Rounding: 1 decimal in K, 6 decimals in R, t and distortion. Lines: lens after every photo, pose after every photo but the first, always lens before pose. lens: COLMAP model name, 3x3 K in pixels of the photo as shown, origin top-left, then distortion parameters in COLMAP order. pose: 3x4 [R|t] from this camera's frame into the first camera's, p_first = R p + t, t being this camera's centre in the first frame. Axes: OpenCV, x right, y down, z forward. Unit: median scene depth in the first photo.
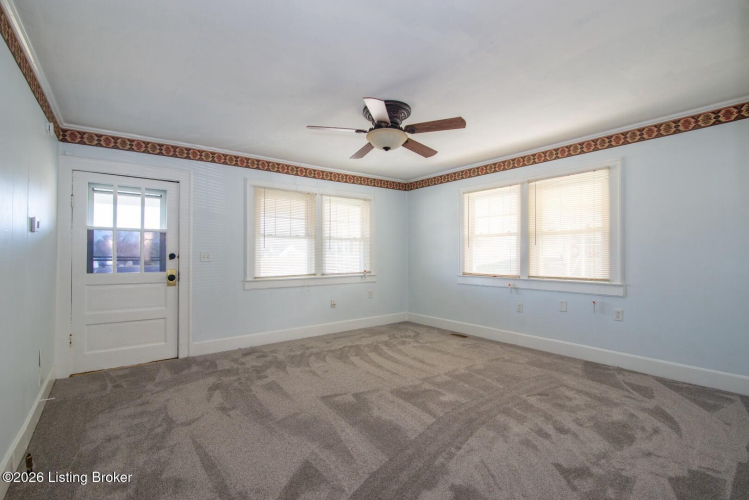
lens RADIAL K [[340.9, 0, 370.7], [0, 340.9, 252.8], [0, 0, 1]] dist [-0.016948, 0.000471]
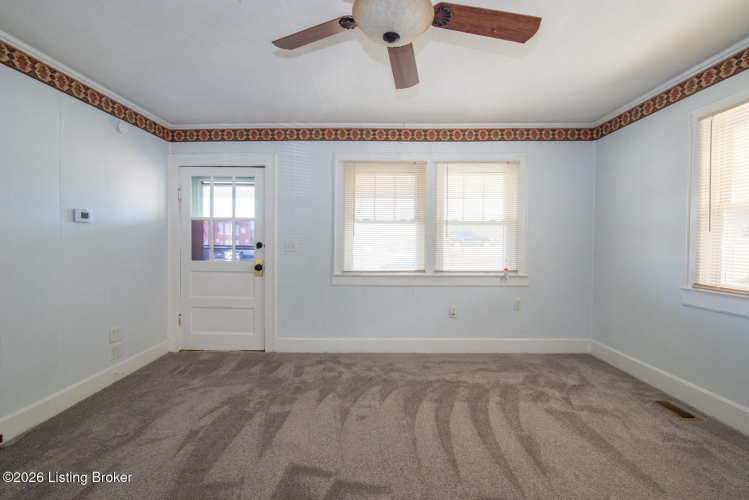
lens RADIAL K [[340.9, 0, 373.8], [0, 340.9, 252.2], [0, 0, 1]] dist [-0.016948, 0.000471]
pose [[0.788984, 0.020430, -0.614074, 0.262206], [-0.002772, 0.999555, 0.029694, 0.000396], [0.614407, -0.021726, 0.788690, 0.436948]]
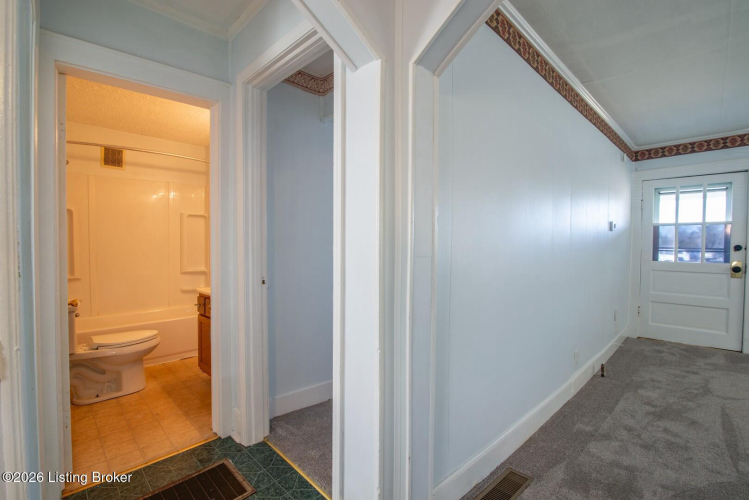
lens RADIAL K [[340.9, 0, 373.1], [0, 340.9, 254.1], [0, 0, 1]] dist [-0.016948, 0.000471]
pose [[0.130038, 0.025217, -0.991188, 0.238169], [0.002212, 0.999667, 0.025723, 0.001068], [0.991507, -0.005538, 0.129938, -0.175322]]
